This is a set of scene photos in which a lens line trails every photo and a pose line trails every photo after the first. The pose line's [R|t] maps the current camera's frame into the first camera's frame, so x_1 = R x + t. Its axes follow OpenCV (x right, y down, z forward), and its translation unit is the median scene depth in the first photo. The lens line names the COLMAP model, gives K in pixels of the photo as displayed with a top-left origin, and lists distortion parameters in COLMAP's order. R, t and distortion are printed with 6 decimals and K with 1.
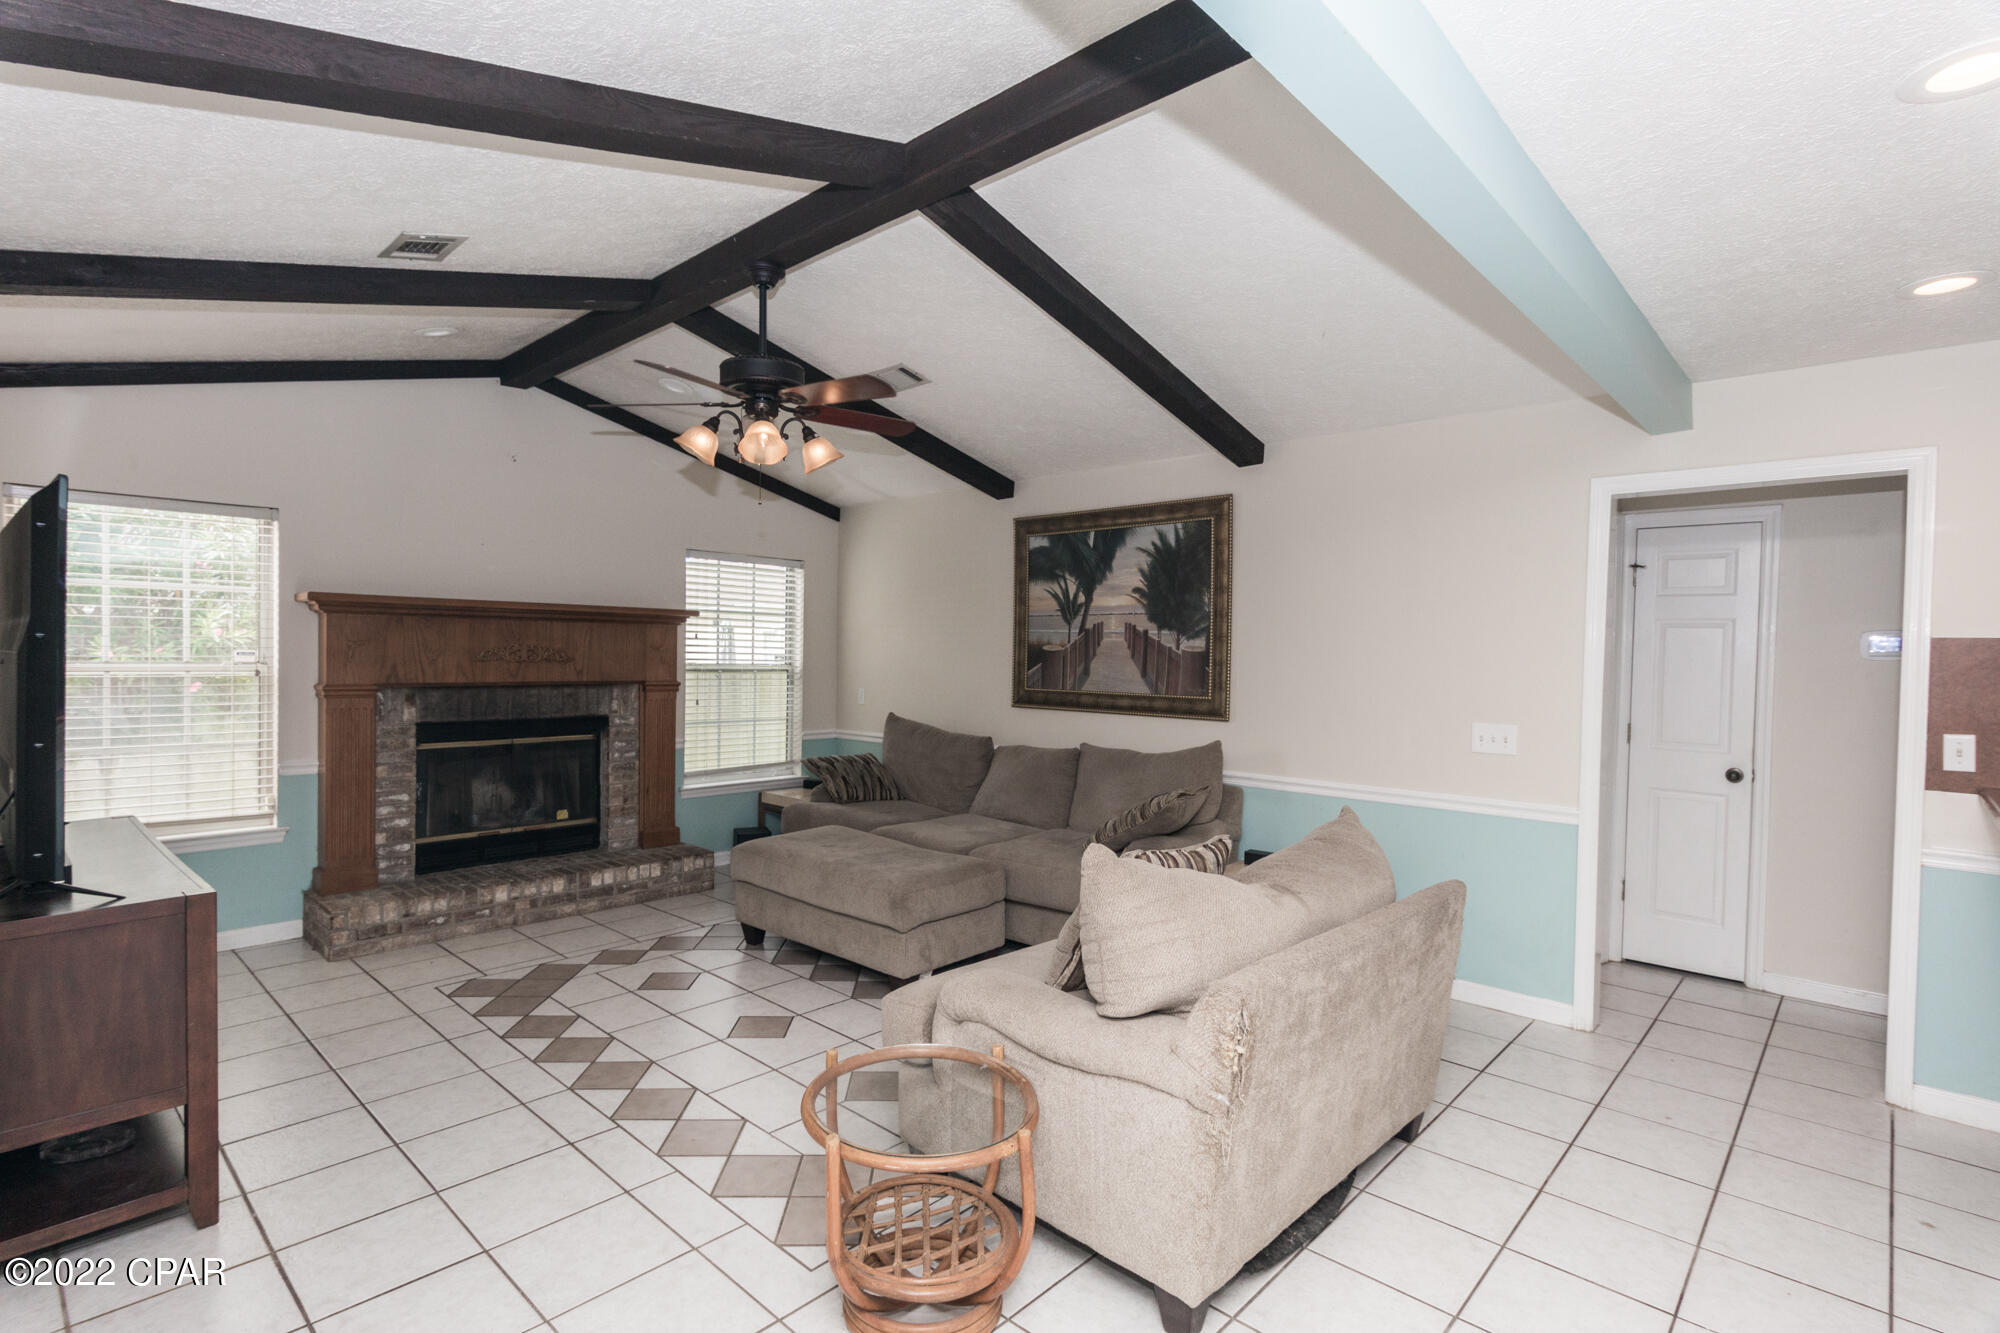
lens RADIAL K [[959.6, 0, 992.3], [0, 959.6, 668.1], [0, 0, 1]] dist [0.002476, -0.000575]
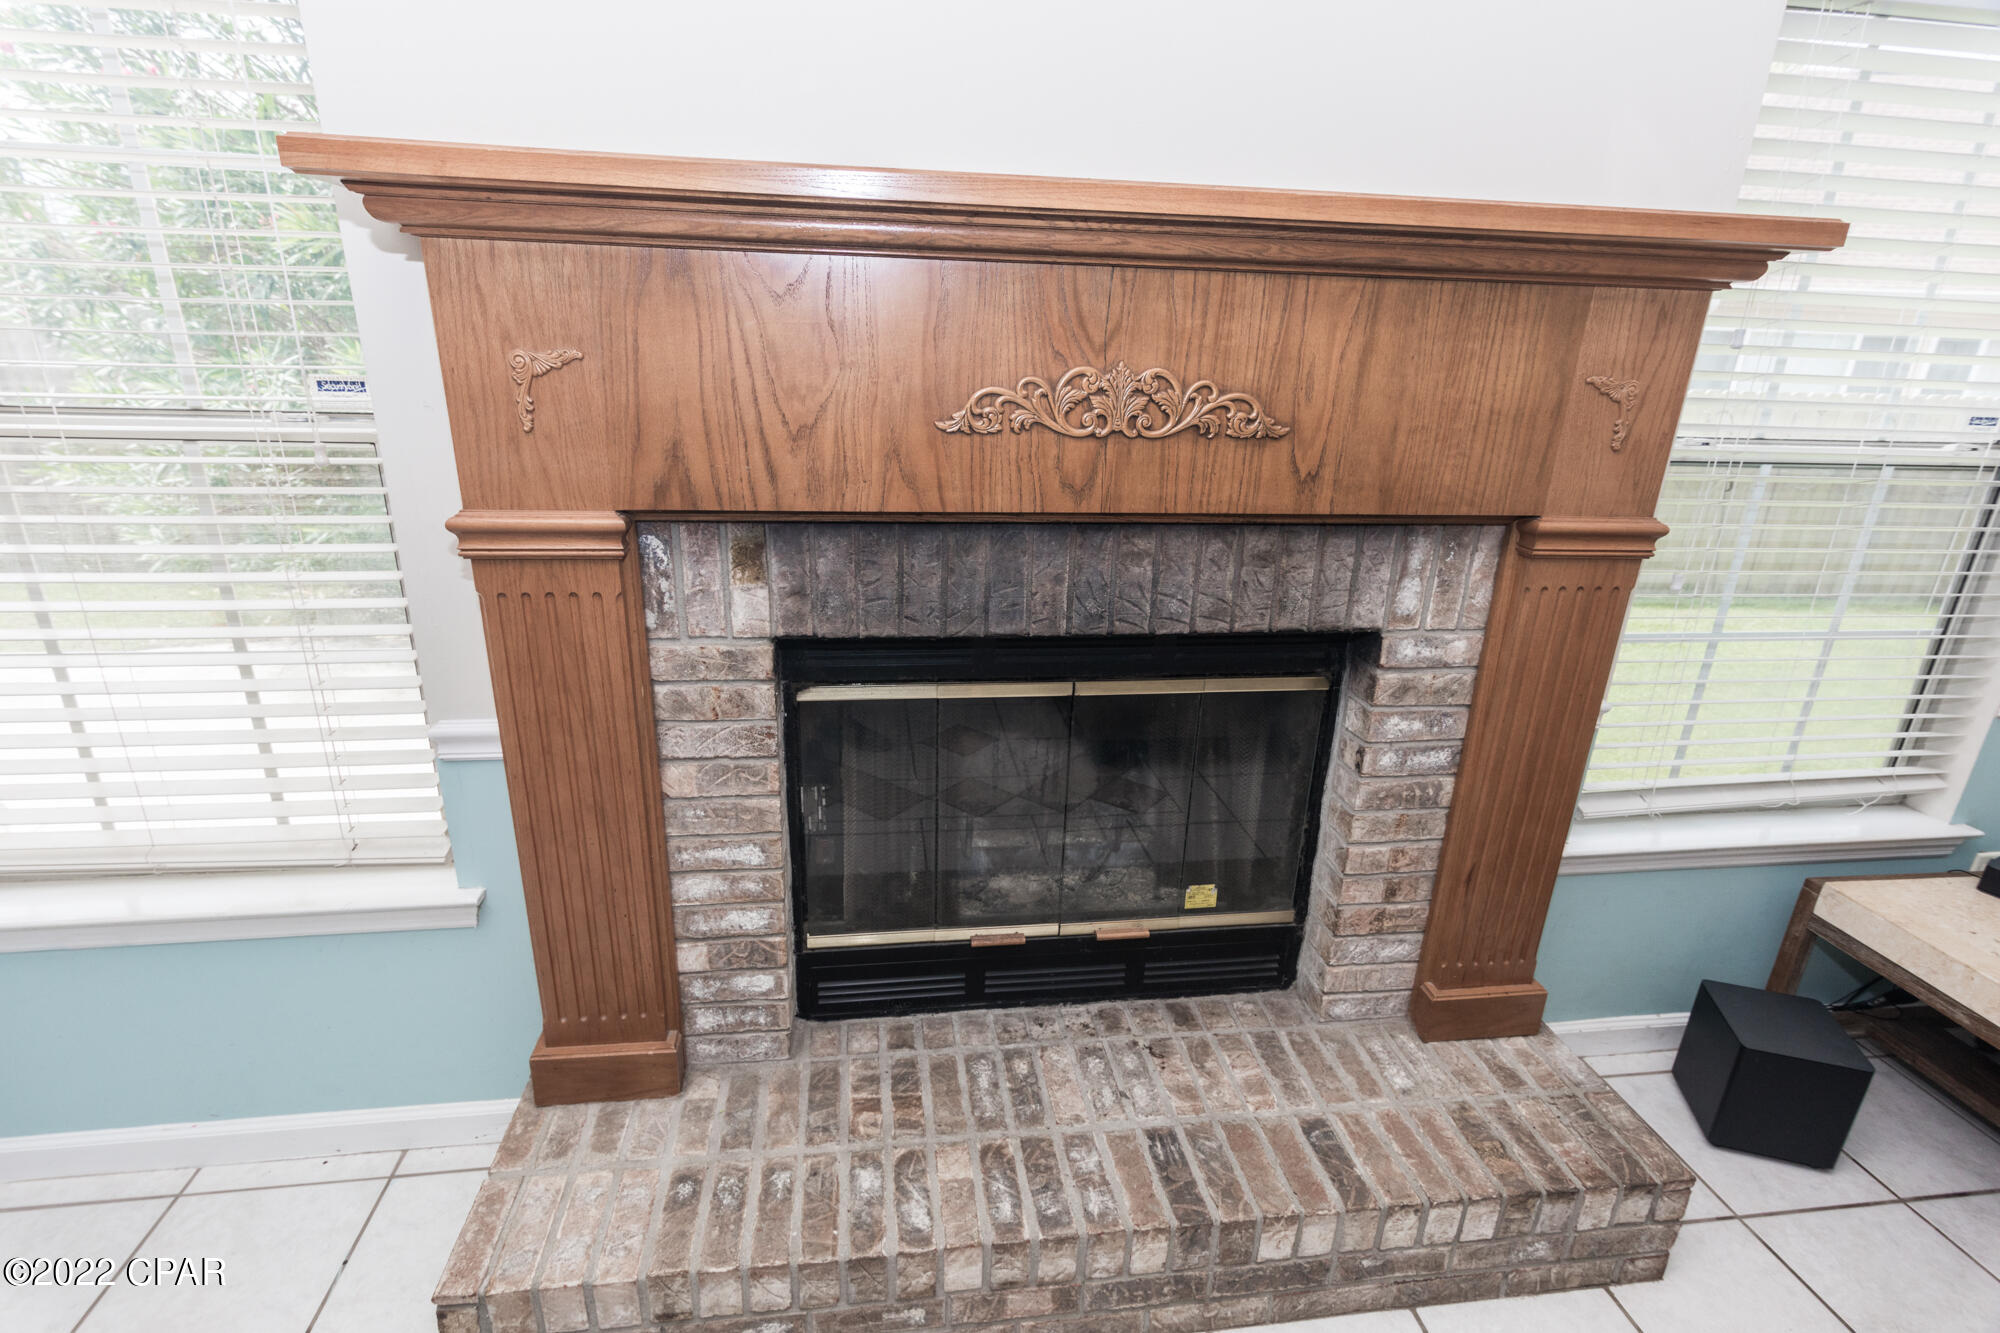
lens RADIAL K [[949.1, 0, 987.2], [0, 949.1, 668.5], [0, 0, 1]] dist [-0.000102, -0.000230]
pose [[0.774619, 0.214263, -0.595027, -0.344640], [-0.027174, 0.951268, 0.307166, -0.025568], [0.631845, -0.221767, 0.742692, 0.767176]]
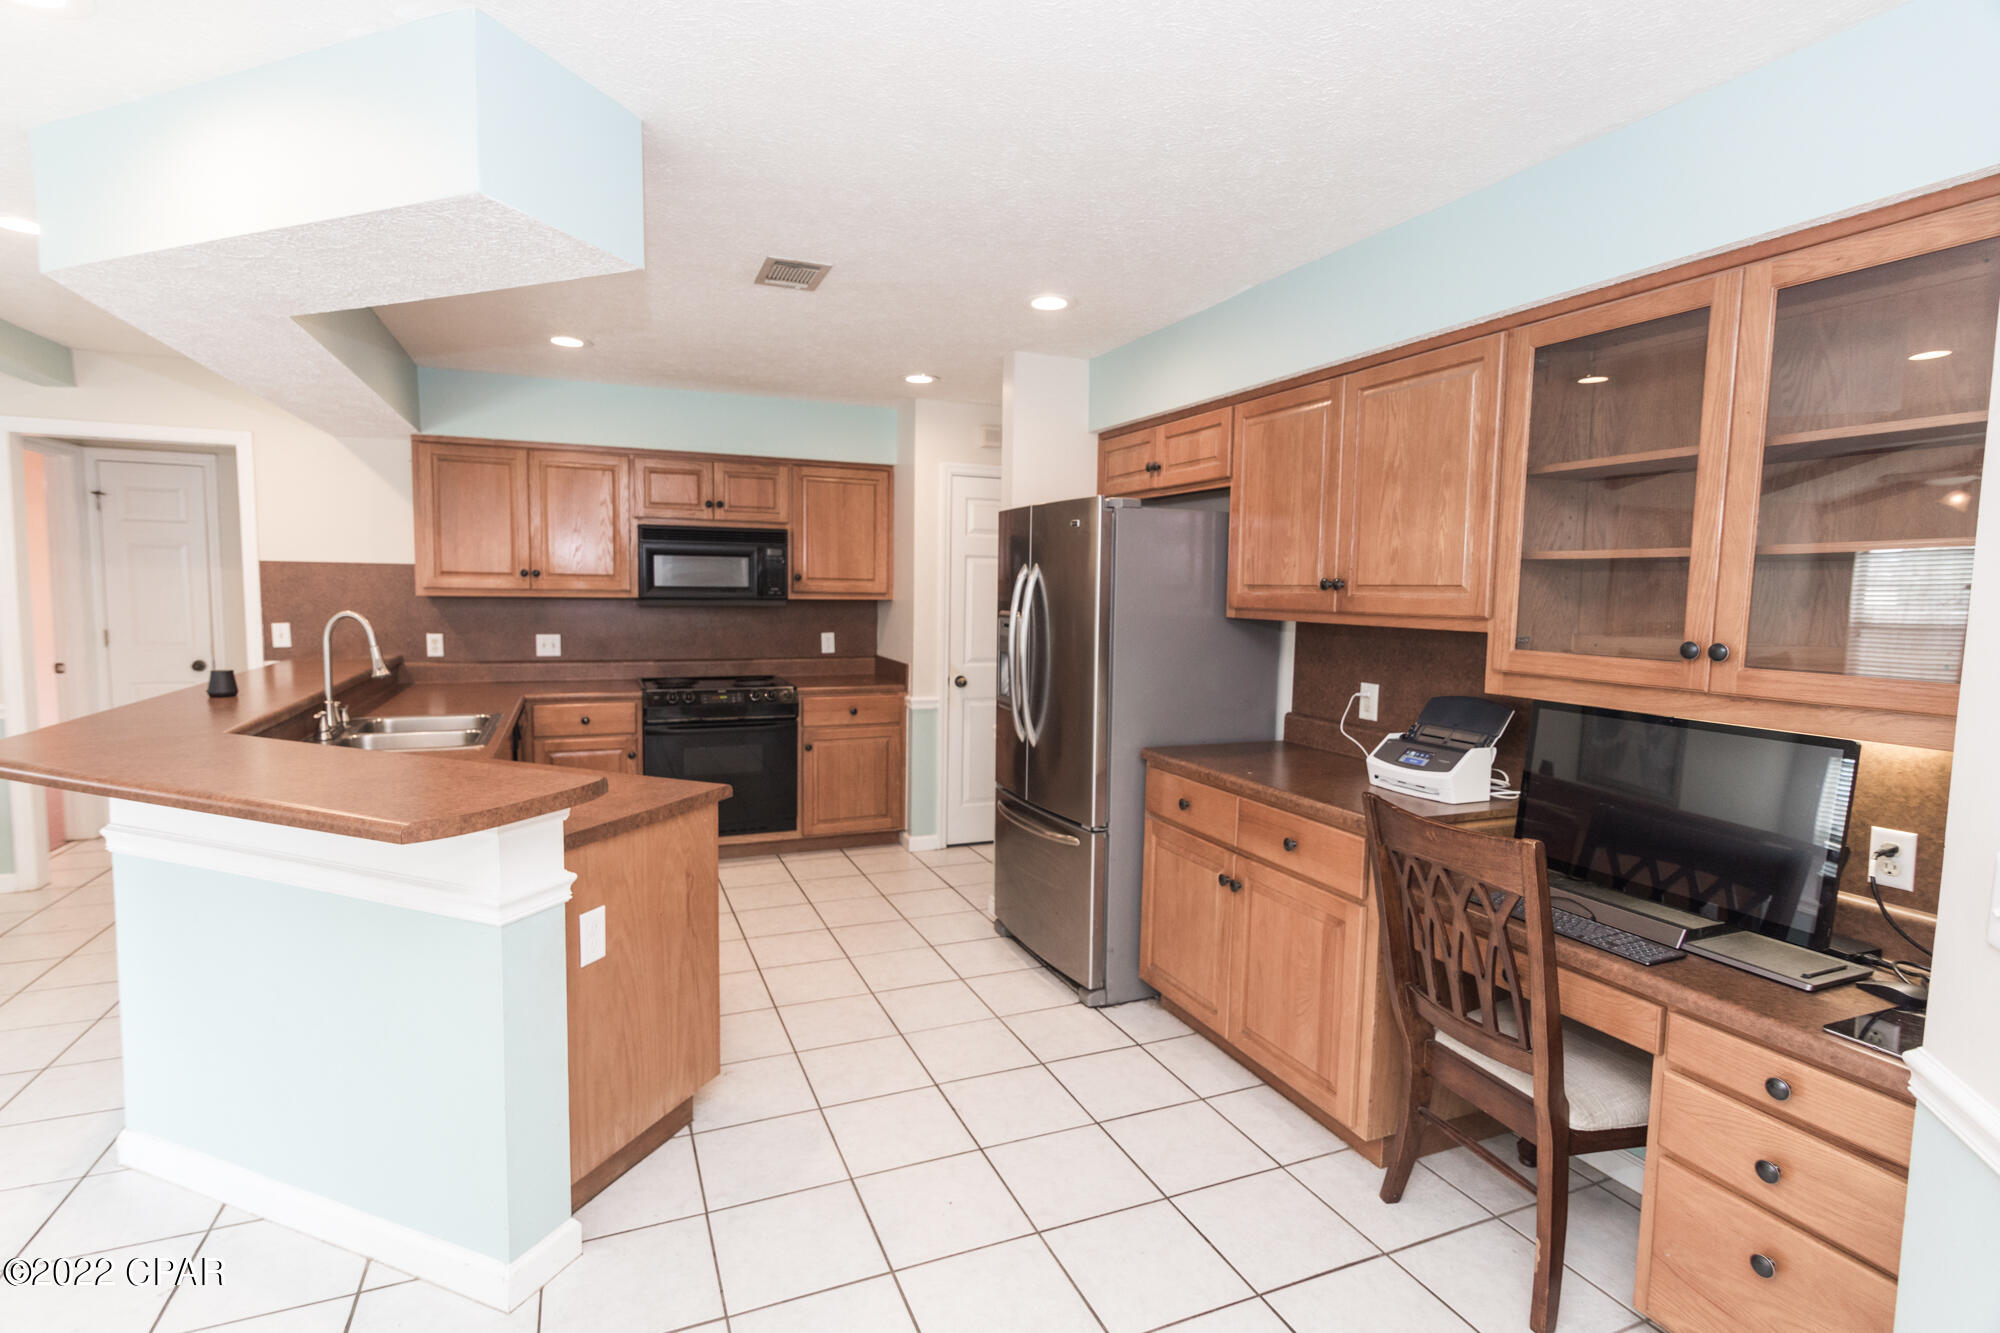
lens RADIAL K [[955.6, 0, 993.6], [0, 955.6, 670.1], [0, 0, 1]] dist [0.001829, -0.000439]
pose [[0.405152, -0.091338, 0.909675, 0.036365], [0.007874, 0.995309, 0.096430, 0.002576], [-0.914215, -0.031905, 0.403971, -0.392779]]
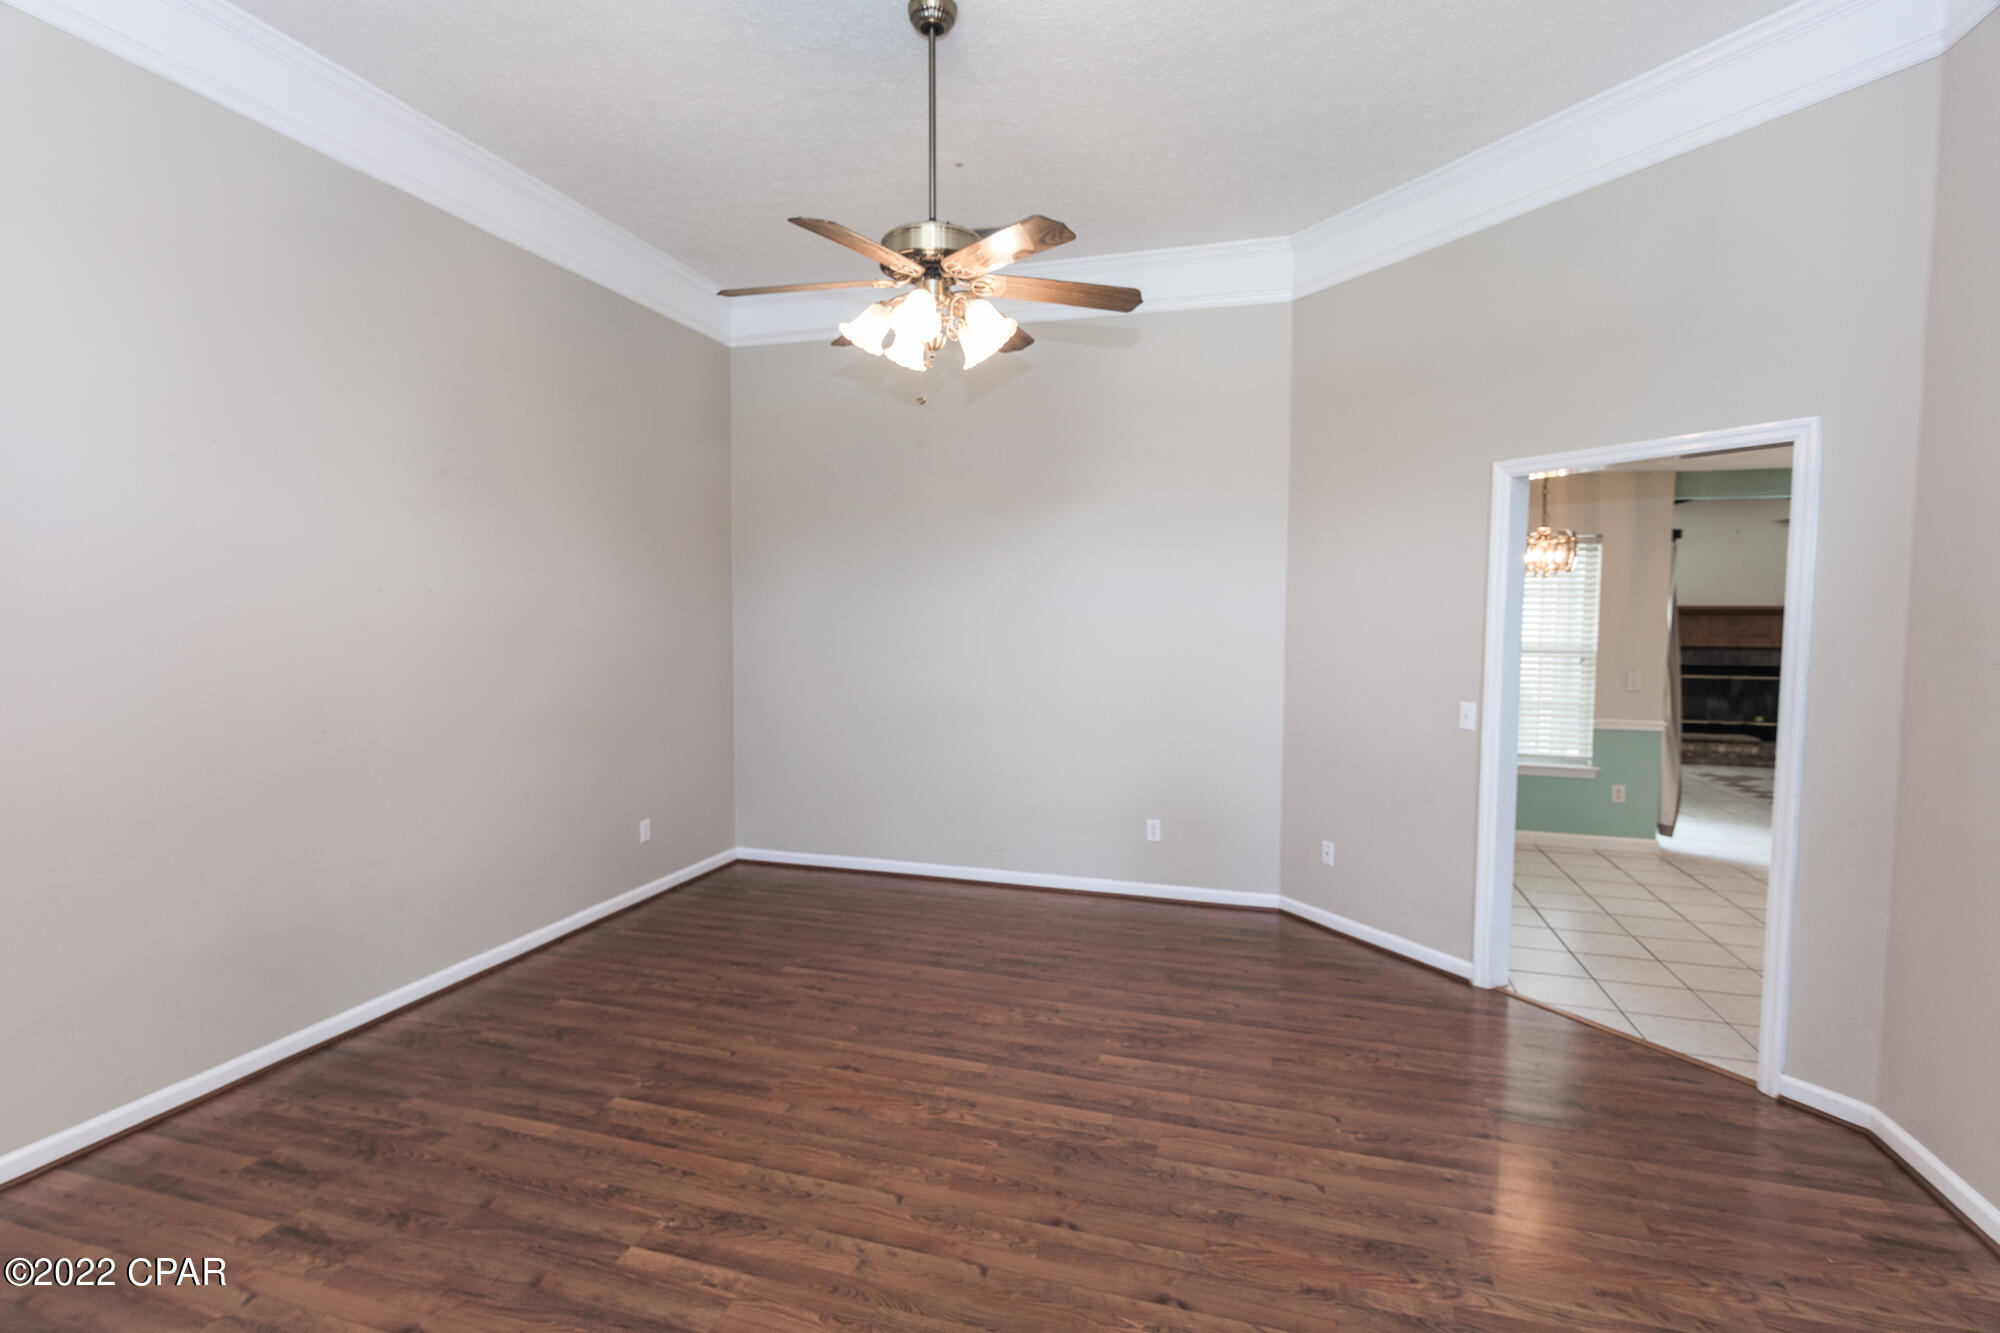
lens RADIAL K [[955.6, 0, 993.6], [0, 955.6, 670.1], [0, 0, 1]] dist [0.001829, -0.000439]
pose [[0.438547, 0.039035, -0.897860, 0.596963], [-0.016793, 0.999238, 0.035240, 0.018661], [0.898551, -0.000376, 0.438869, -1.217982]]
